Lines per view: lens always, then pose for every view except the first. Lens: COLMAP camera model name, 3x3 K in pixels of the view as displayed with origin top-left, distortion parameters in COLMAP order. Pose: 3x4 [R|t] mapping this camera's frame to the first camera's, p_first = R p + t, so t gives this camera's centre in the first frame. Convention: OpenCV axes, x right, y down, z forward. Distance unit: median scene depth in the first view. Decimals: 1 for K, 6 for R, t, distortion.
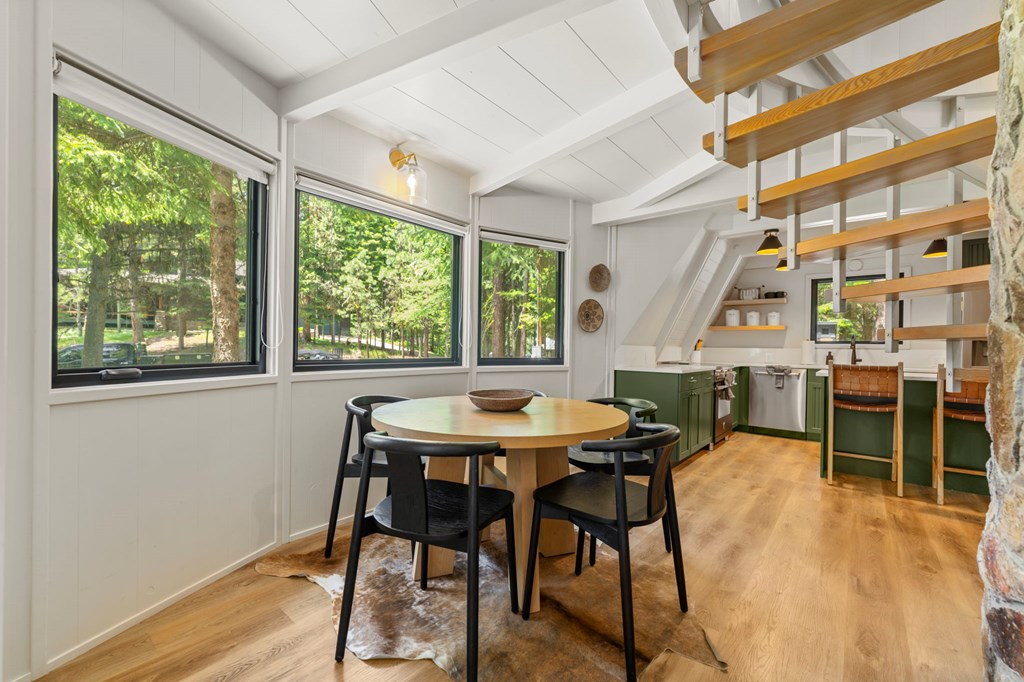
lens RADIAL K [[418.8, 0, 512.0], [0, 418.8, 341.0], [0, 0, 1]] dist [-0.001247, -0.000400]
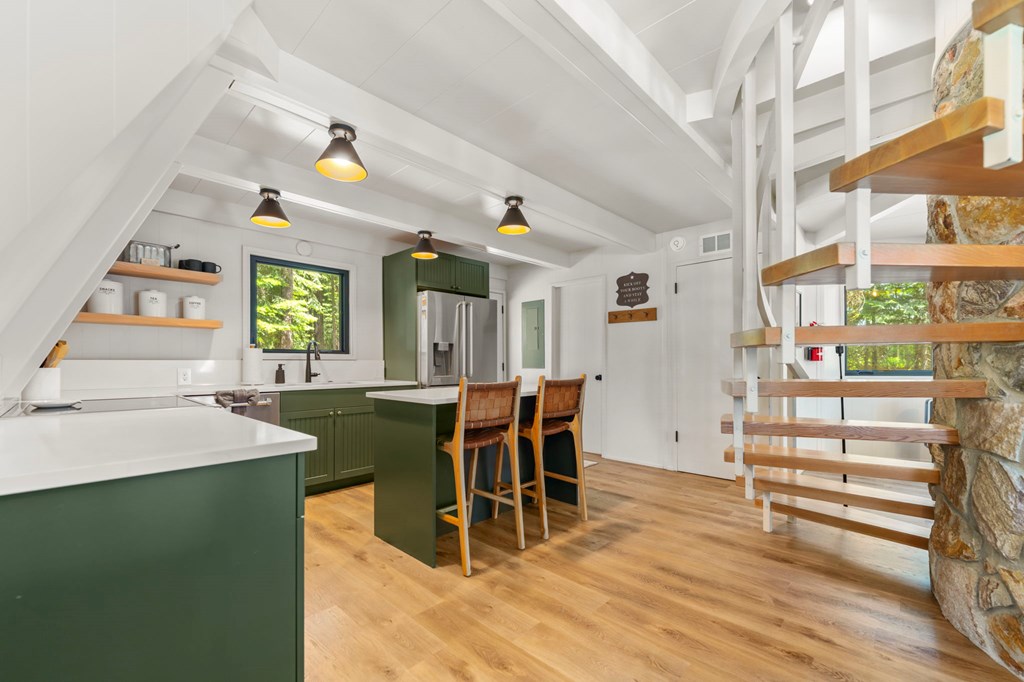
lens RADIAL K [[421.3, 0, 503.8], [0, 421.3, 363.1], [0, 0, 1]] dist [0.000928, 0.000033]
pose [[0.074542, -0.019533, 0.997027, 0.145555], [-0.007677, 0.999767, 0.020161, 0.011601], [-0.997188, -0.009157, 0.074374, 0.934254]]
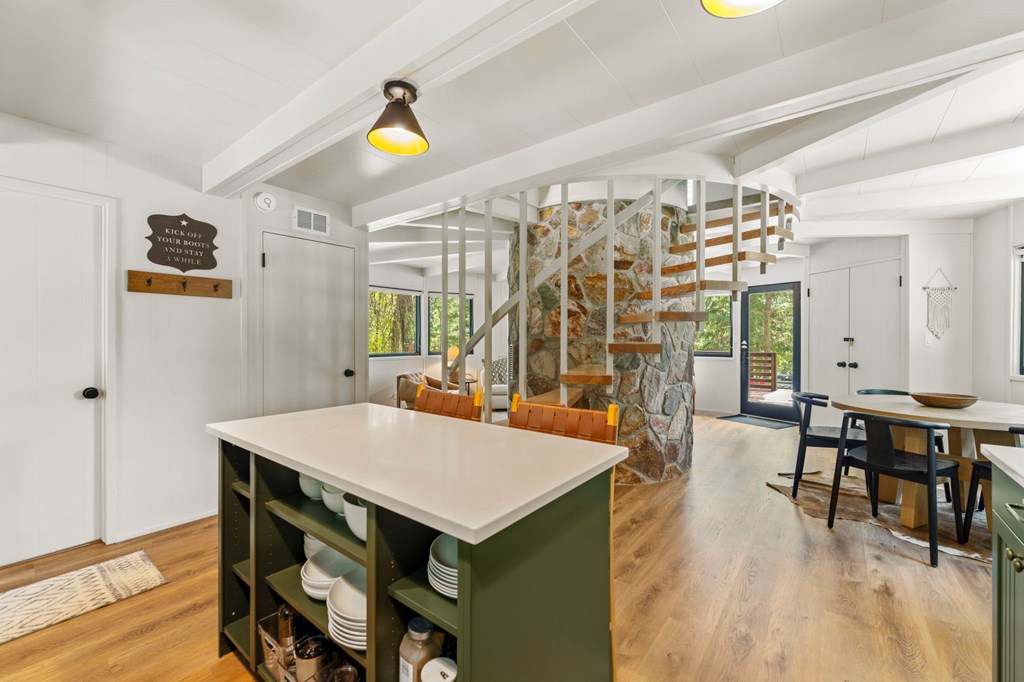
lens RADIAL K [[418.8, 0, 512.0], [0, 418.8, 341.0], [0, 0, 1]] dist [-0.001247, -0.000400]
pose [[-0.999156, -0.018591, -0.036630, 0.921128], [-0.018441, 0.999820, -0.004418, -0.014748], [0.036705, -0.003738, -0.999319, 1.485850]]
